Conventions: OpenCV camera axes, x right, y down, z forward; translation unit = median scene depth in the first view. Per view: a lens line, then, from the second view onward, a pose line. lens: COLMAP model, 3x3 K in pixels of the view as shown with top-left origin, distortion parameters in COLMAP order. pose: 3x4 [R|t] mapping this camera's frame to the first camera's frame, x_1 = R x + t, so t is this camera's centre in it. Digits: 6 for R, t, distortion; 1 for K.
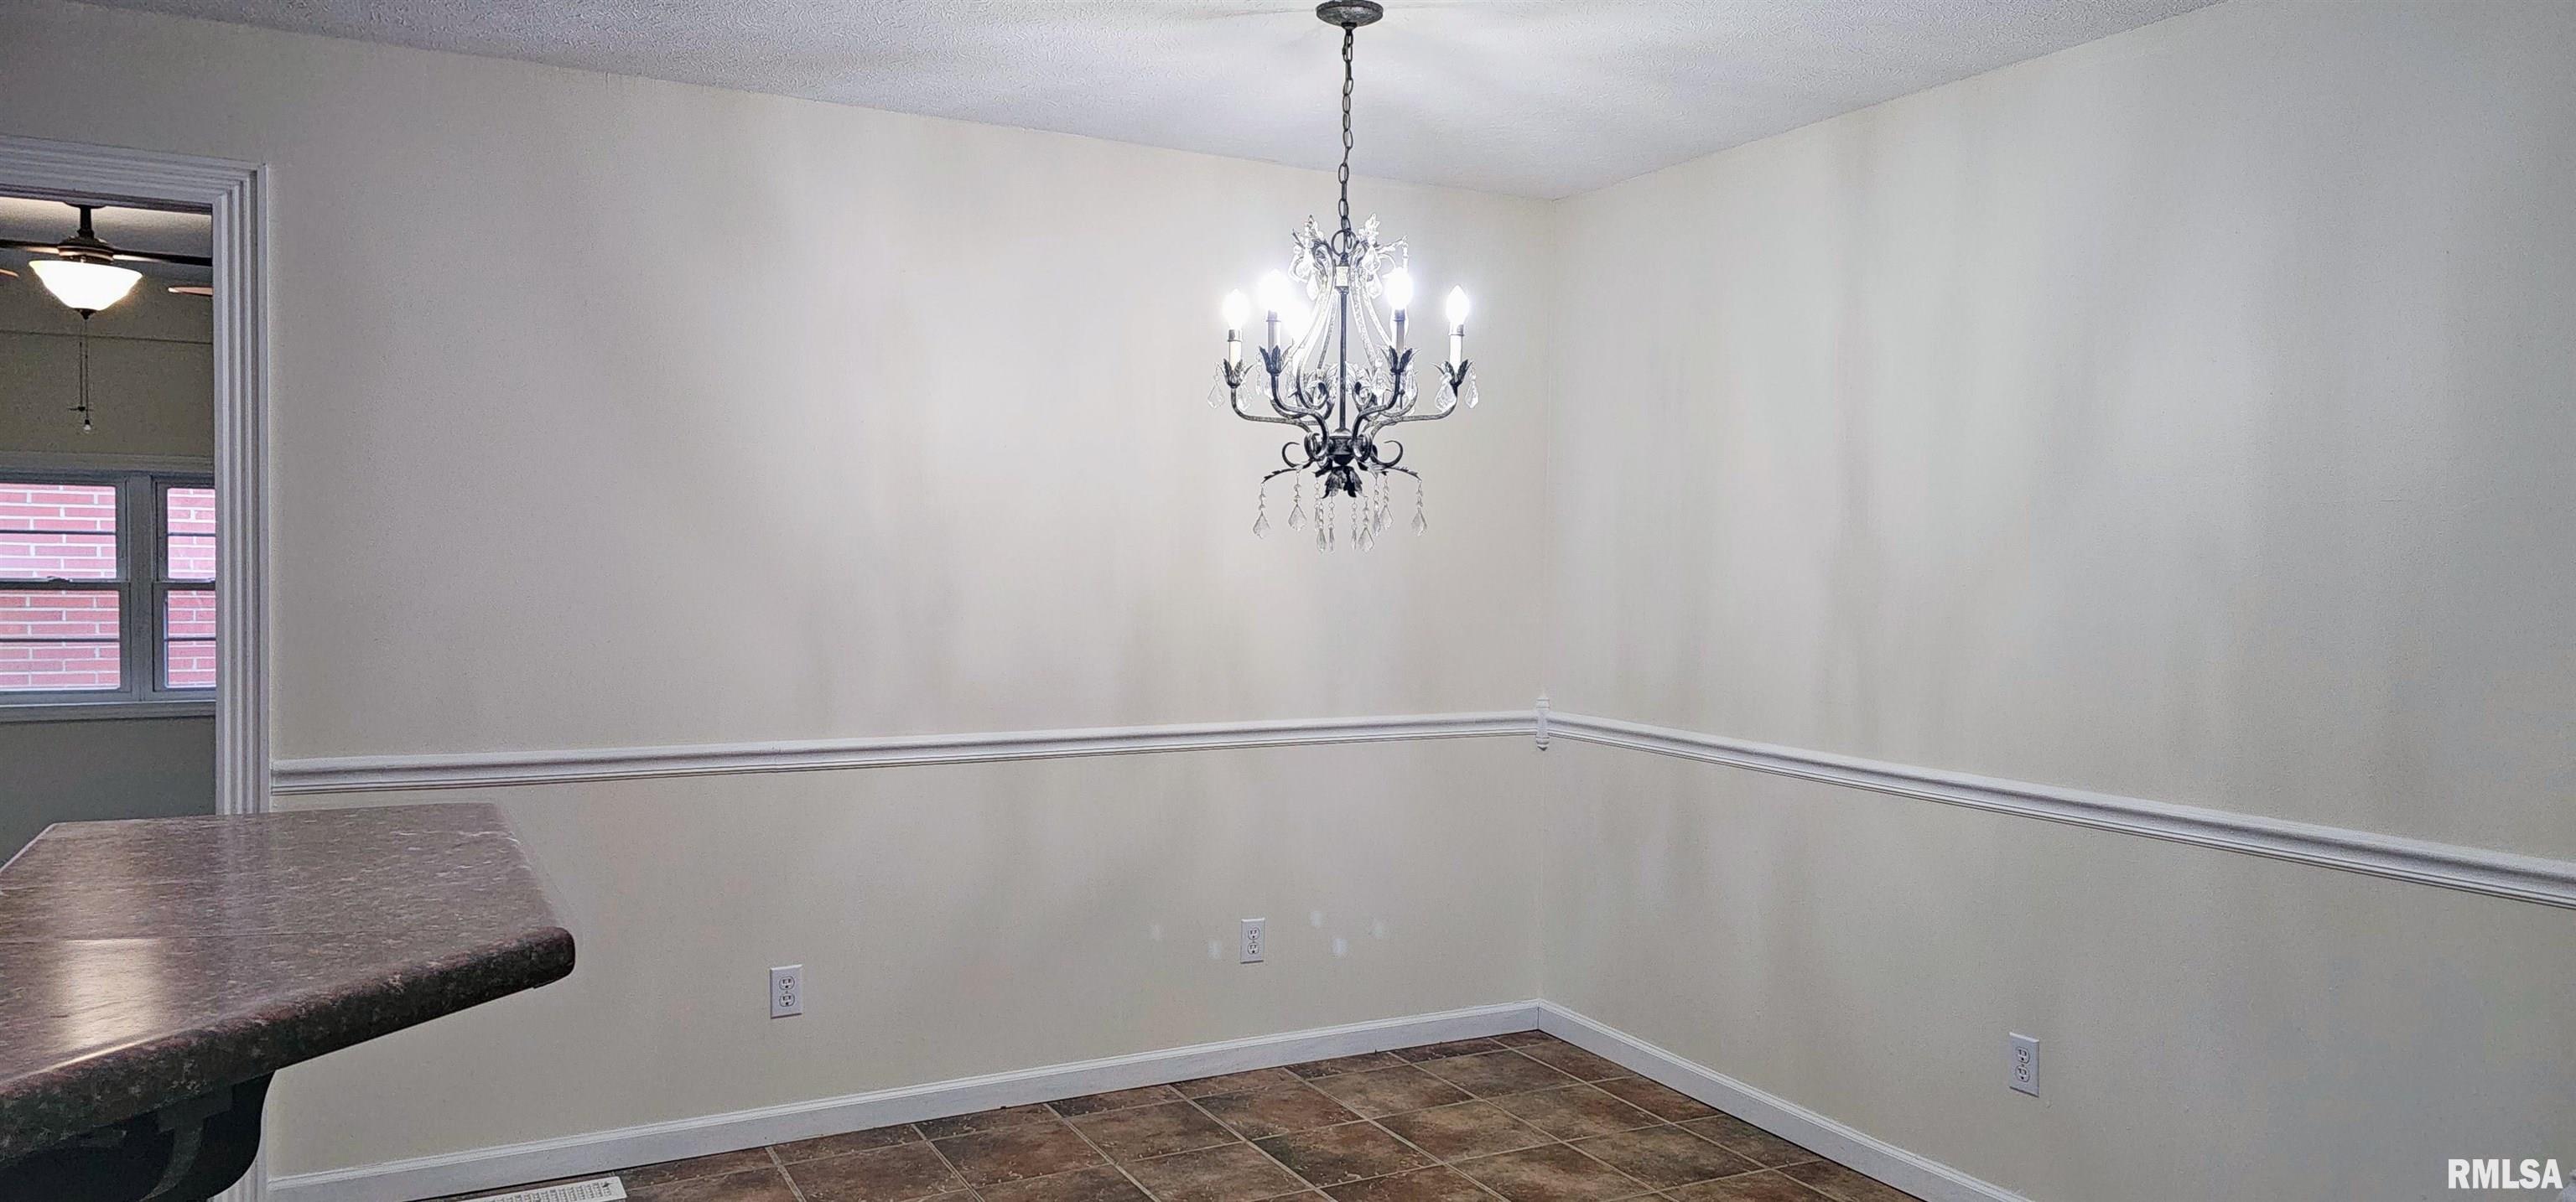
lens RADIAL K [[1677.5, 0, 1288.0], [0, 1677.5, 601.0], [0, 0, 1]] dist [0.002845, -0.000015]
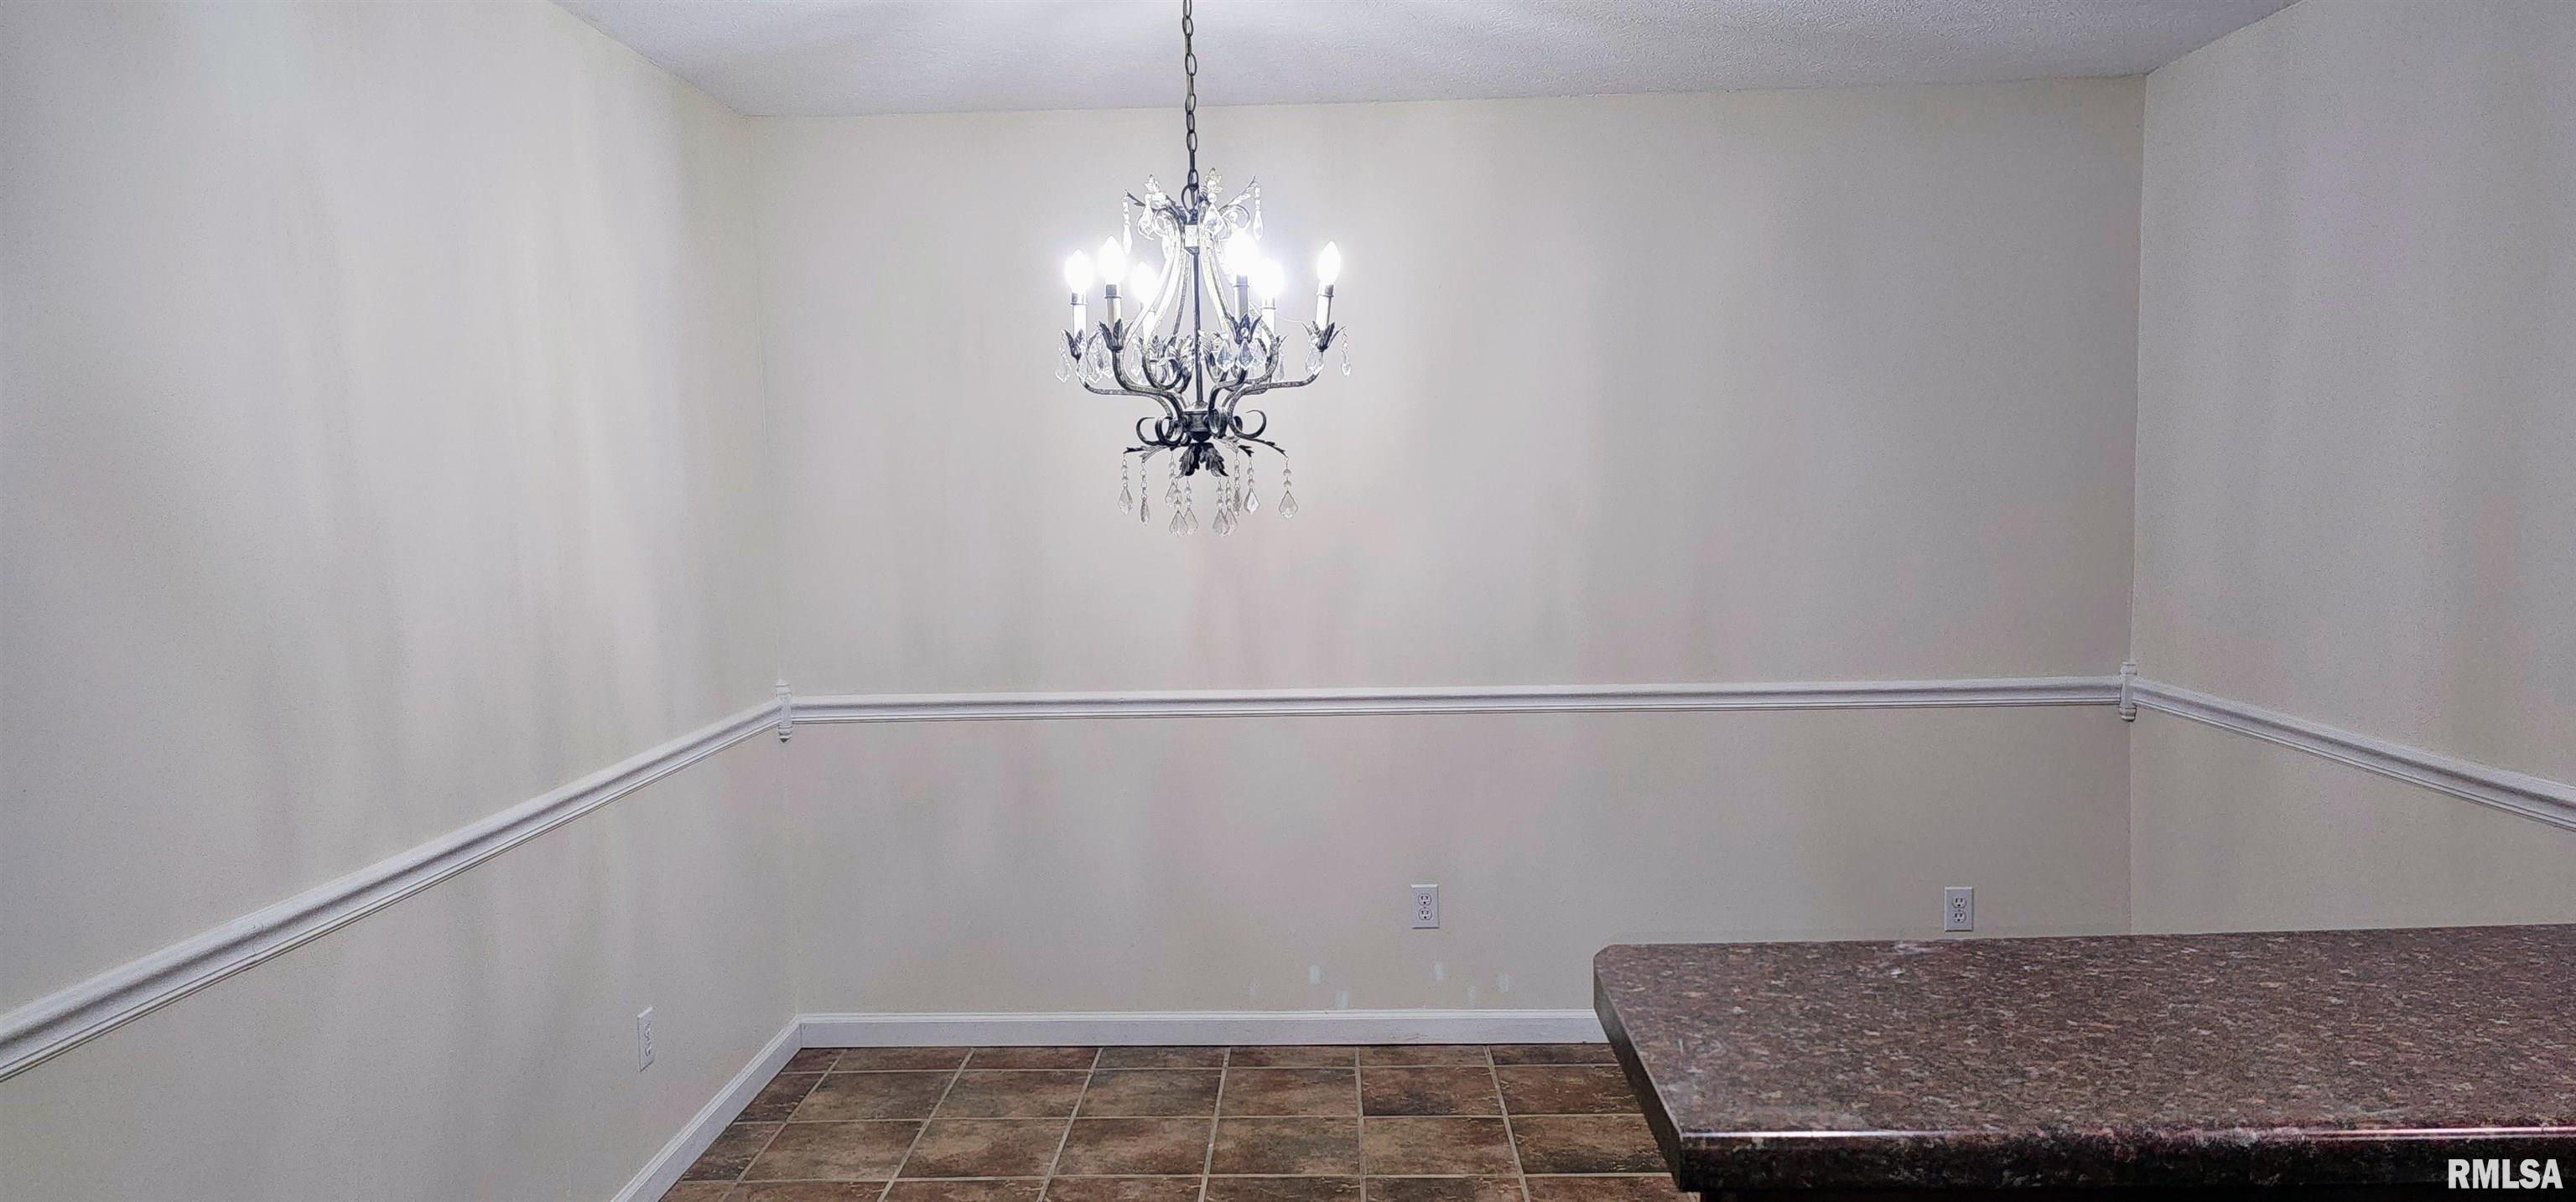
lens RADIAL K [[1677.5, 0, 1288.0], [0, 1677.5, 601.0], [0, 0, 1]] dist [0.002845, -0.000015]
pose [[0.490448, -0.090220, 0.866788, -0.699280], [0.053090, 0.995872, 0.073616, -0.054591], [-0.869852, 0.009913, 0.493213, 0.462393]]
